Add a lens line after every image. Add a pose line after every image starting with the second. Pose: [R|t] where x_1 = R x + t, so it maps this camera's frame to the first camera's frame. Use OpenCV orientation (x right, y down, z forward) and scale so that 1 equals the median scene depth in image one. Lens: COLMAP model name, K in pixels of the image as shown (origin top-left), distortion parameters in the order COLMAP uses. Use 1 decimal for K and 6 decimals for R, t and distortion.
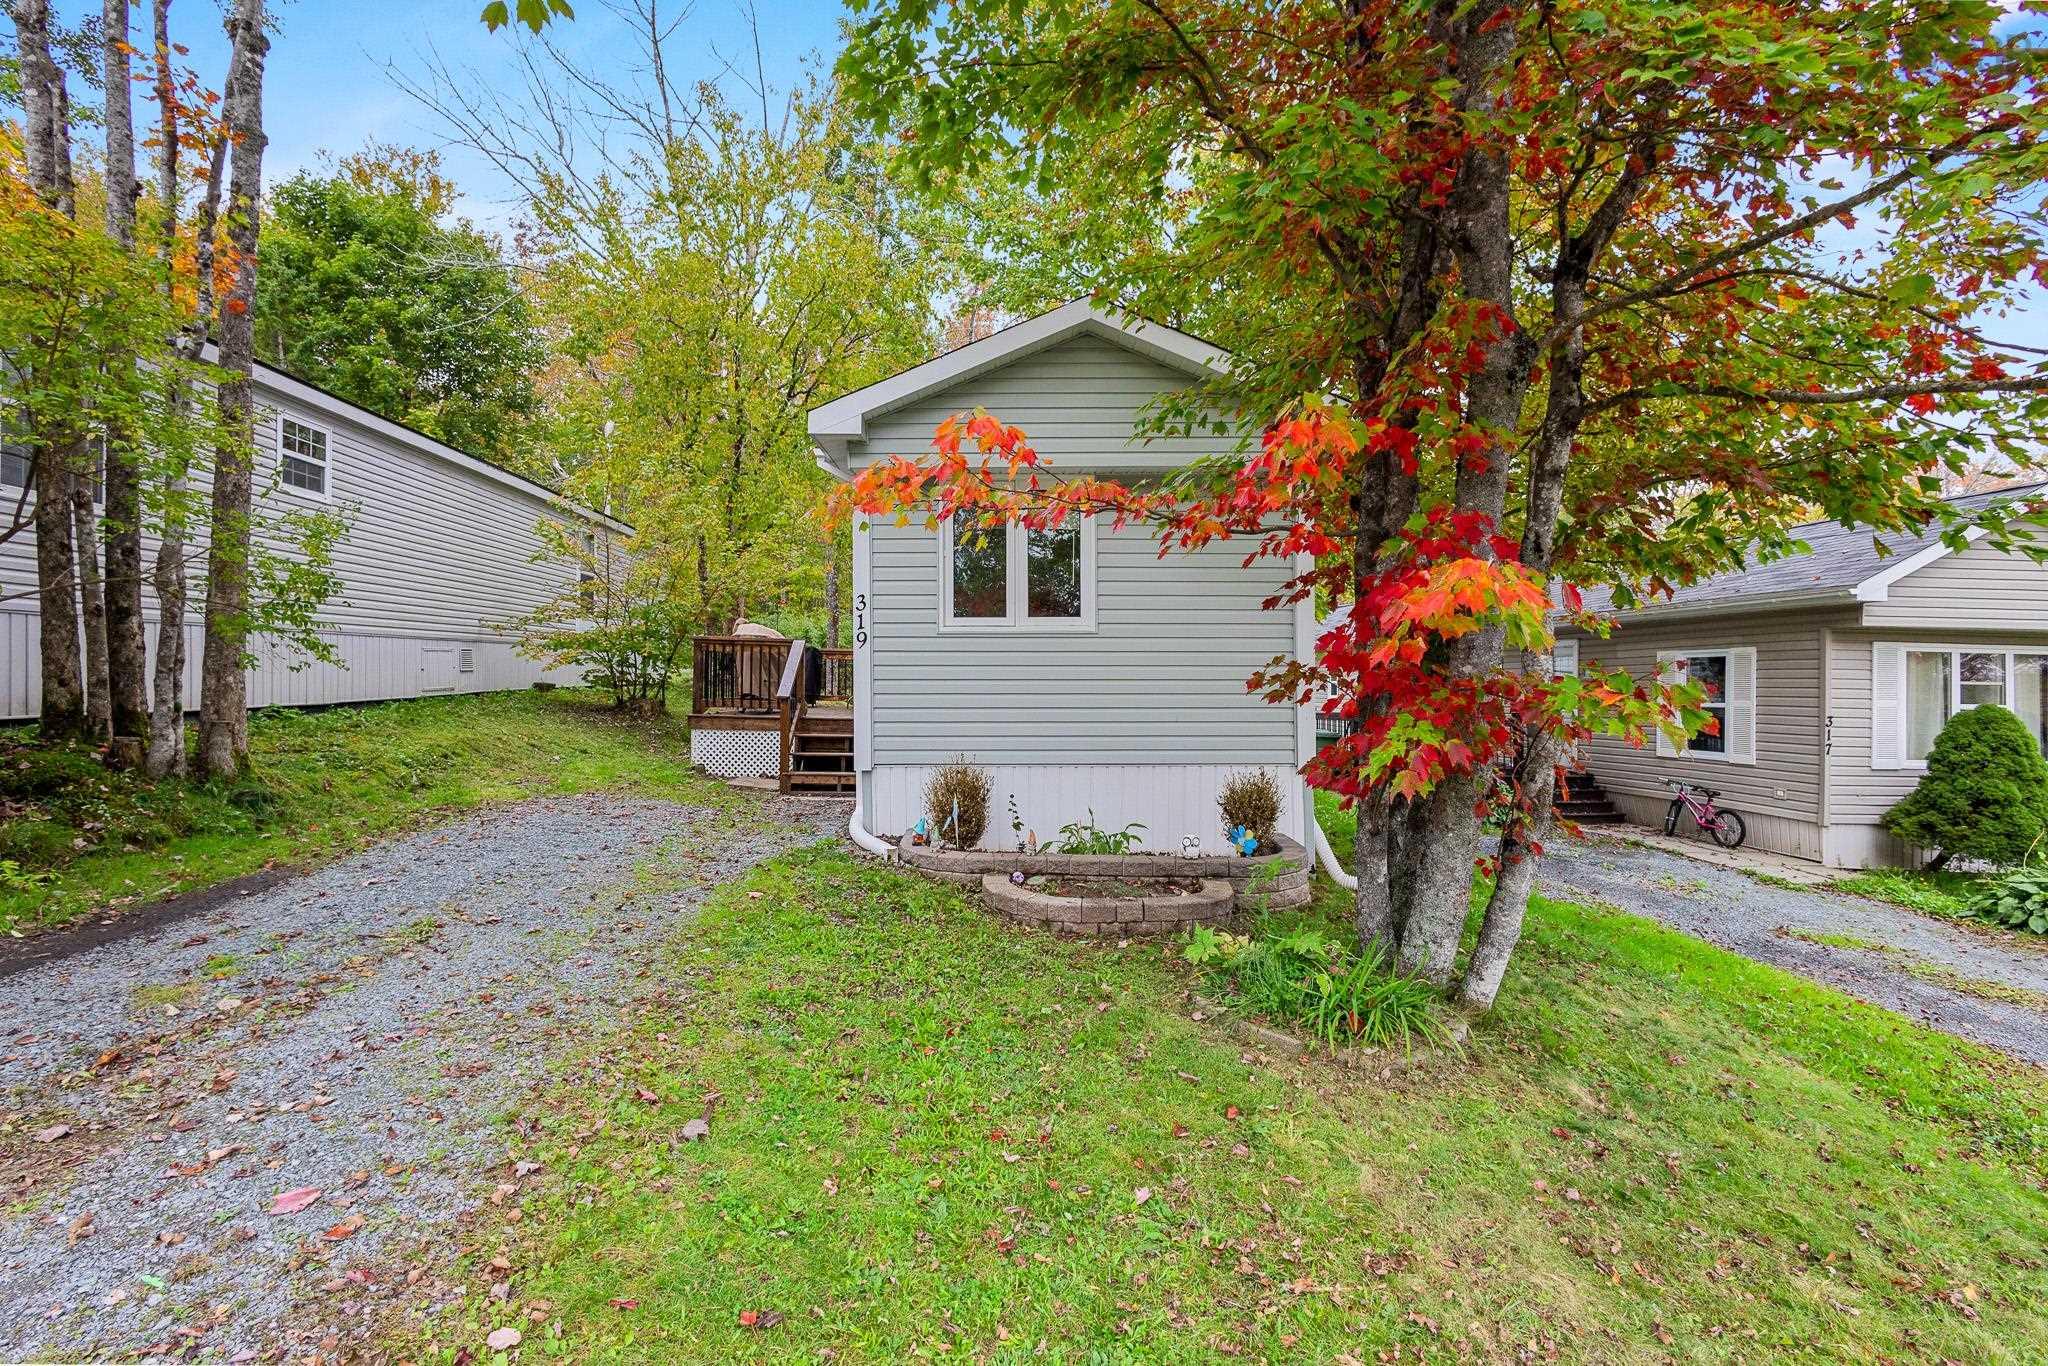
lens RADIAL K [[936.3, 0, 1022.4], [0, 936.3, 676.9], [0, 0, 1]] dist [0.010759, -0.000435]
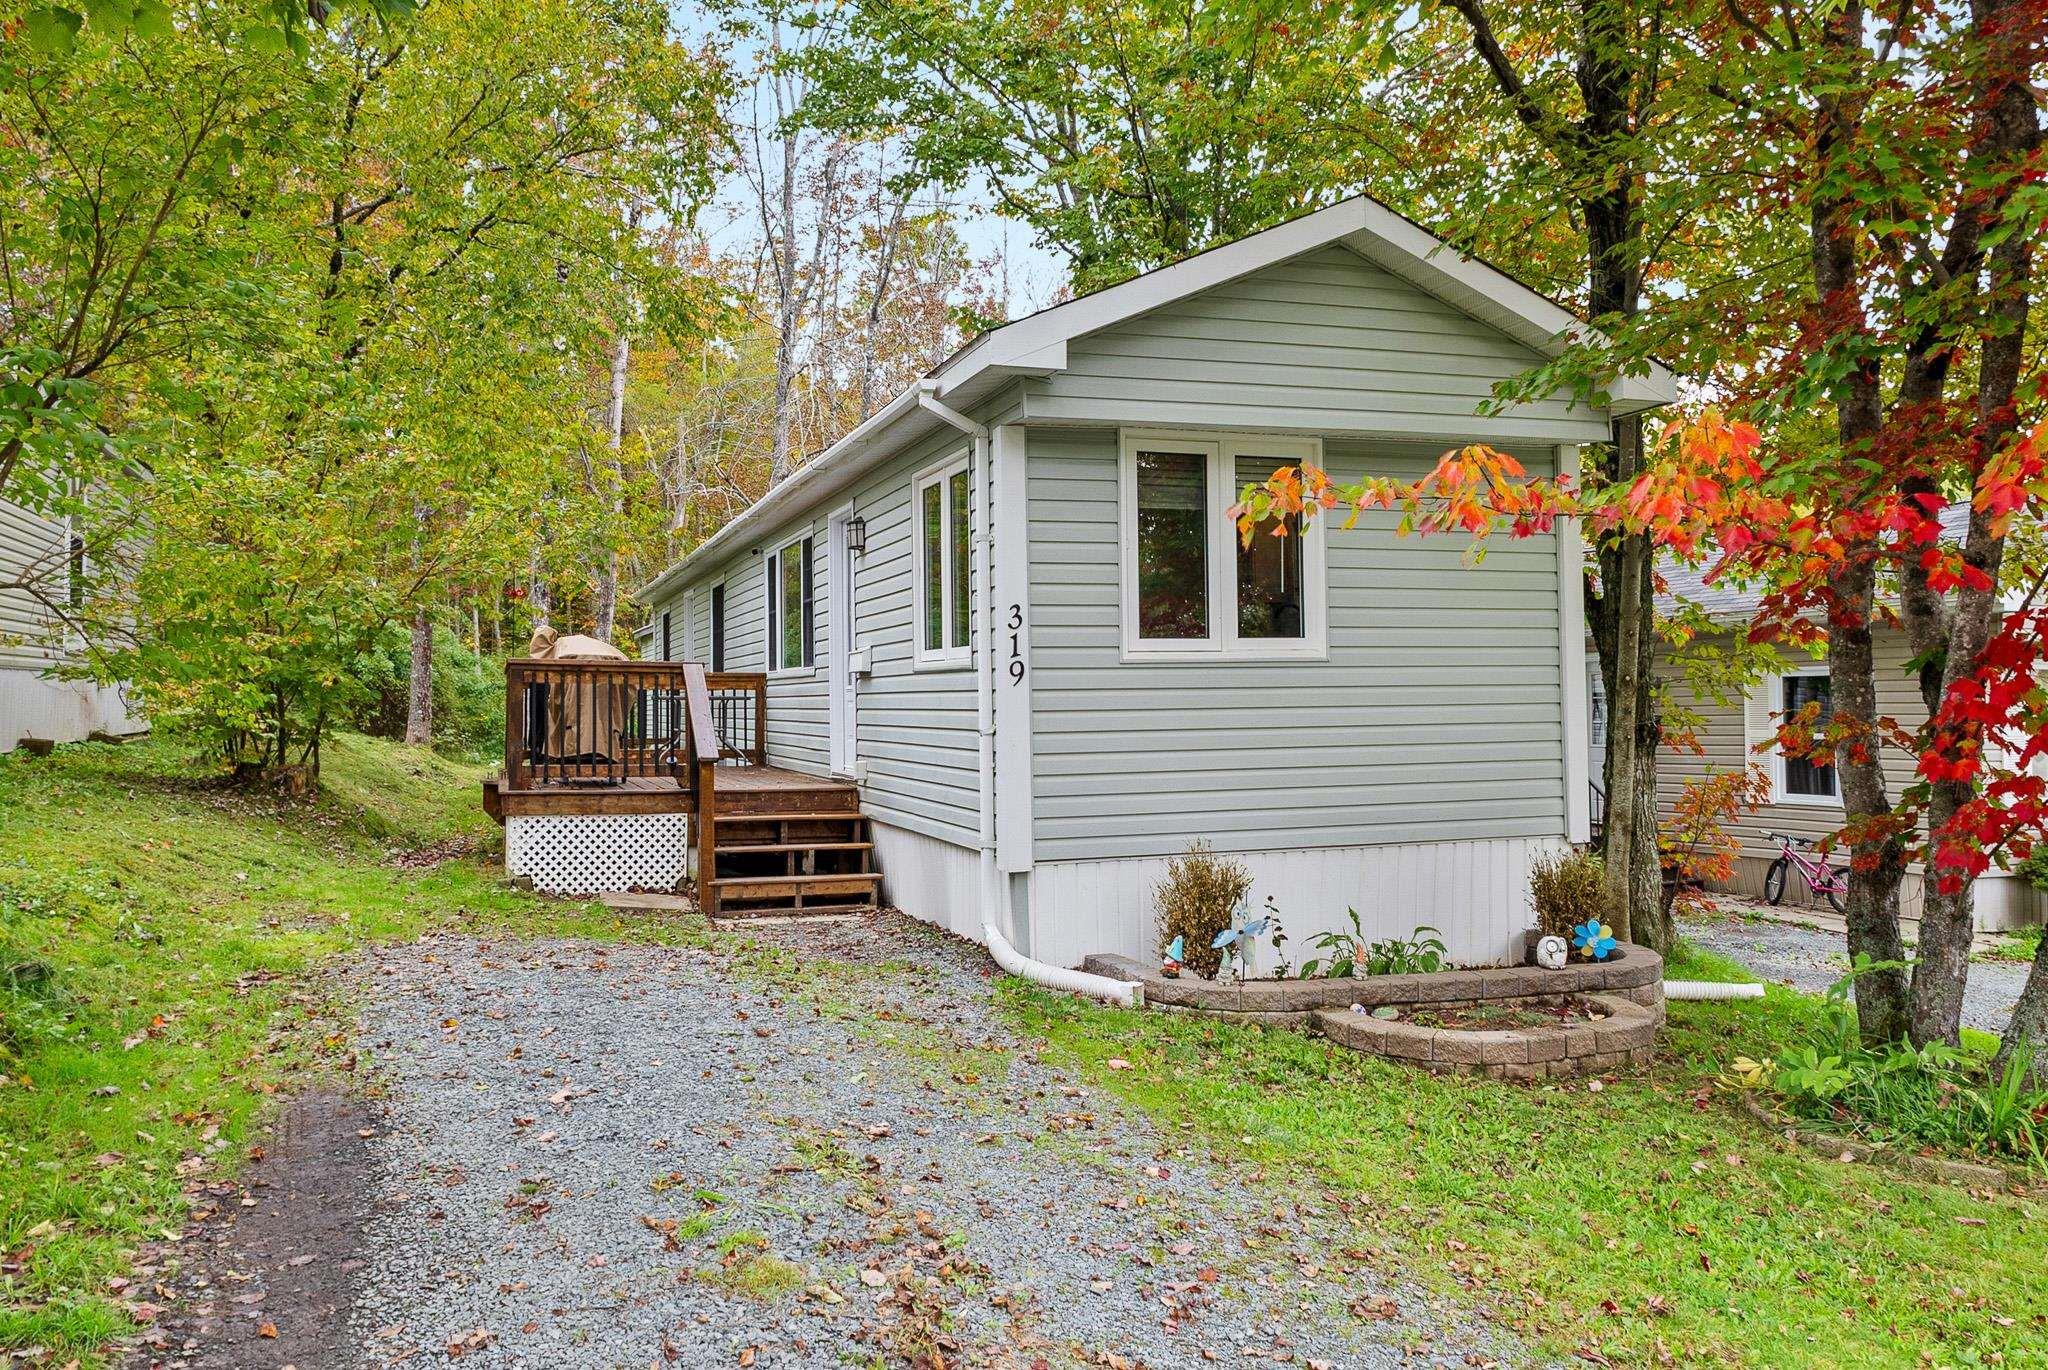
lens RADIAL K [[1494.1, 0, 1056.6], [0, 1494.1, 632.6], [0, 0, 1]] dist [-0.004787, 0.002460]
pose [[0.951722, 0.000100, 0.306962, -0.480186], [0.013771, 0.998979, -0.043022, -0.022686], [-0.306653, 0.045172, 0.950749, -0.013386]]
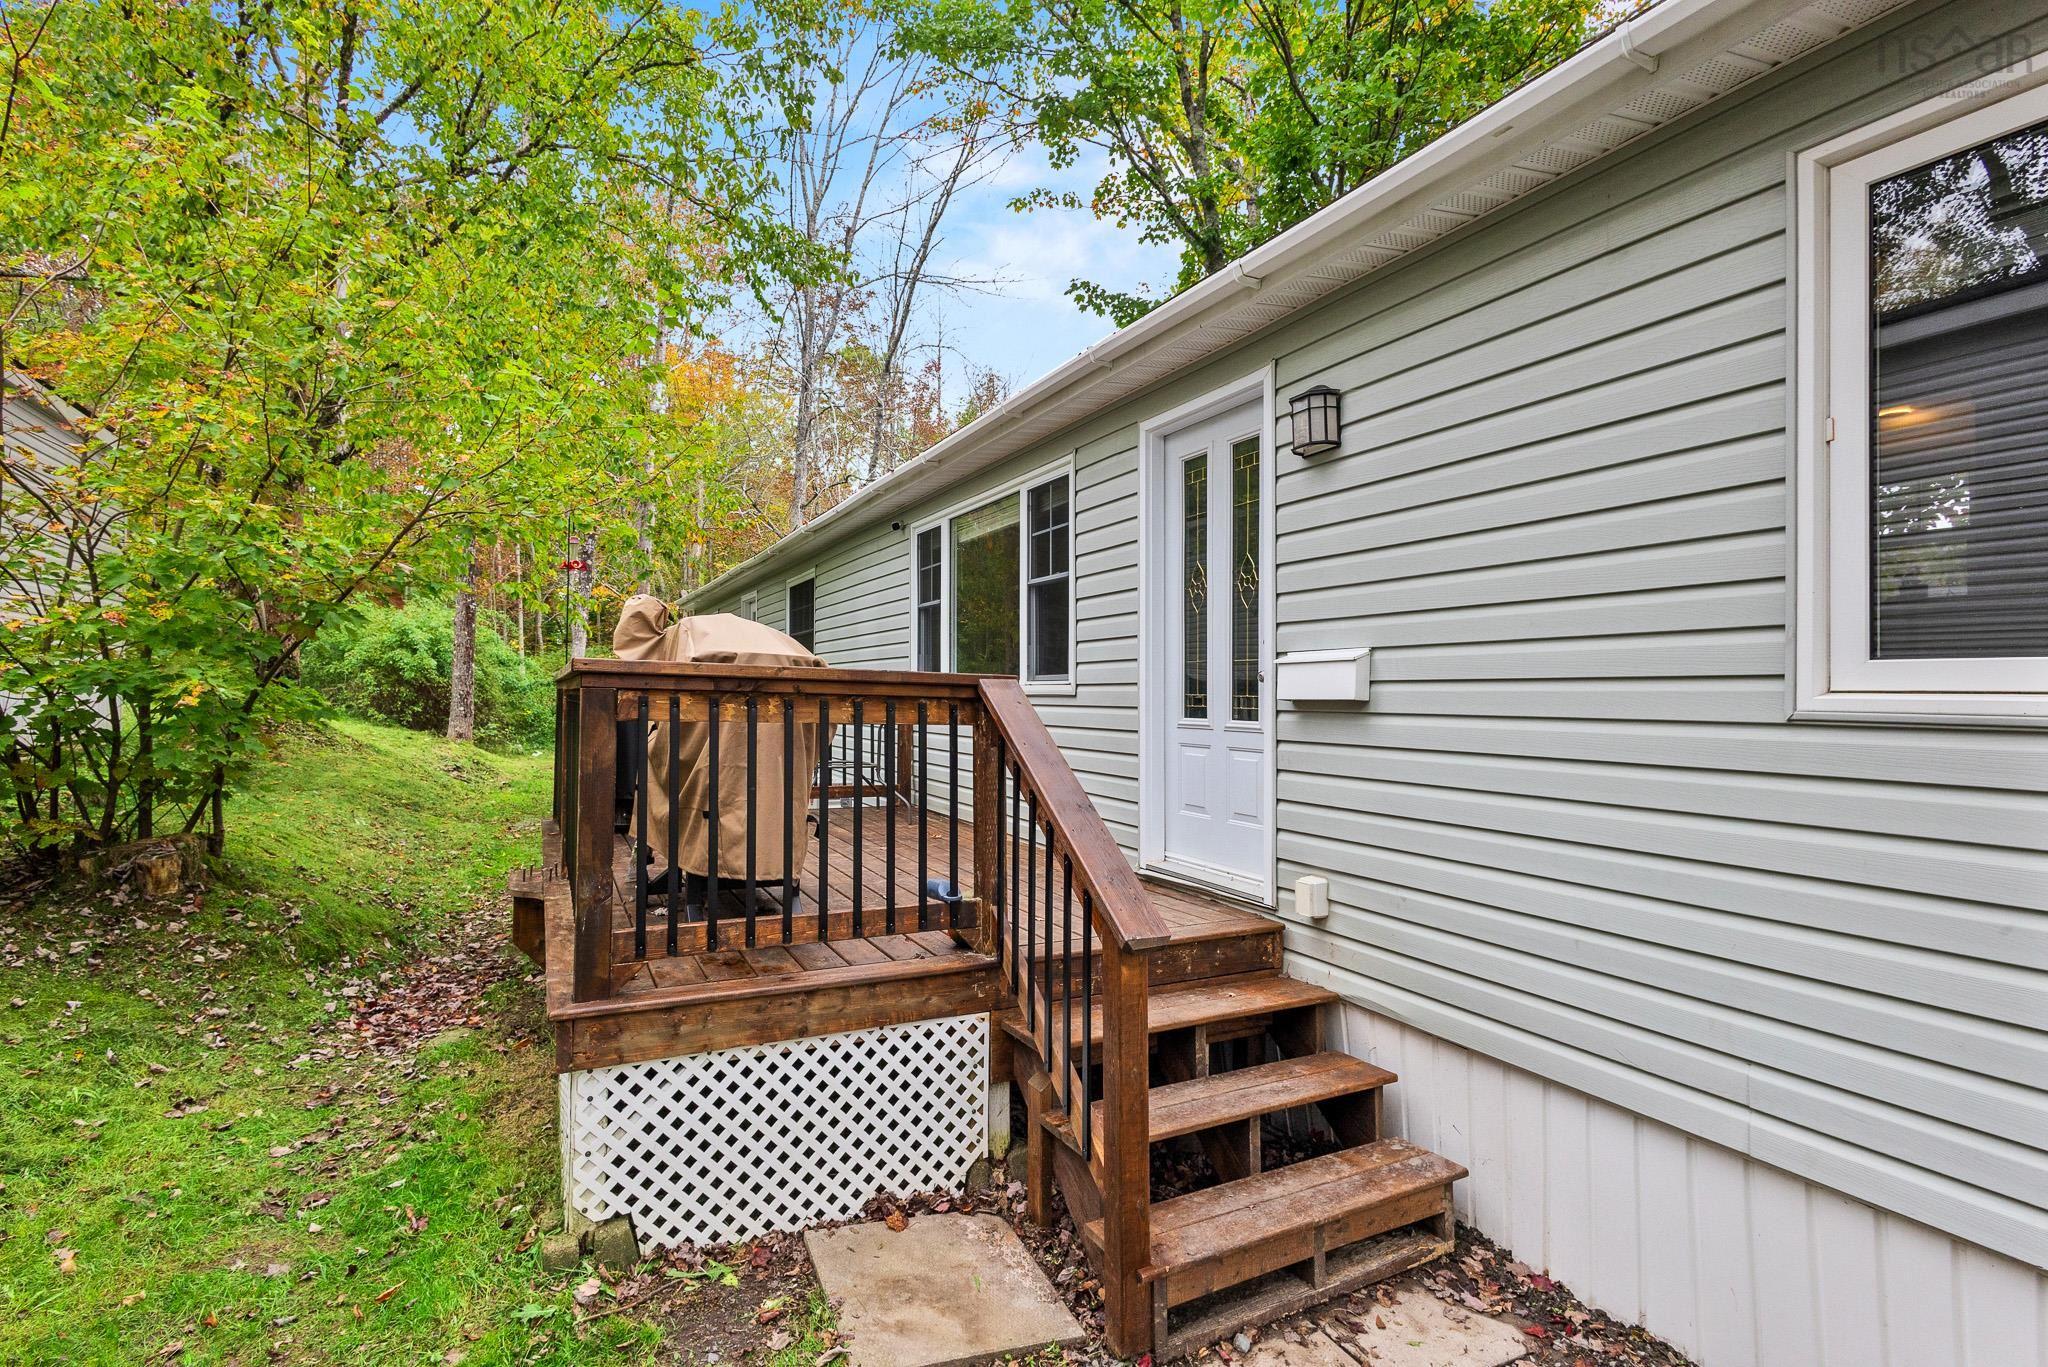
lens RADIAL K [[938.4, 0, 1024.4], [0, 938.4, 678.0], [0, 0, 1]] dist [0.001761, -0.000211]
pose [[0.908653, 0.007402, 0.417487, -0.537537], [-0.002025, 0.999909, -0.013321, -0.056856], [-0.417548, 0.011259, 0.908585, 1.180170]]
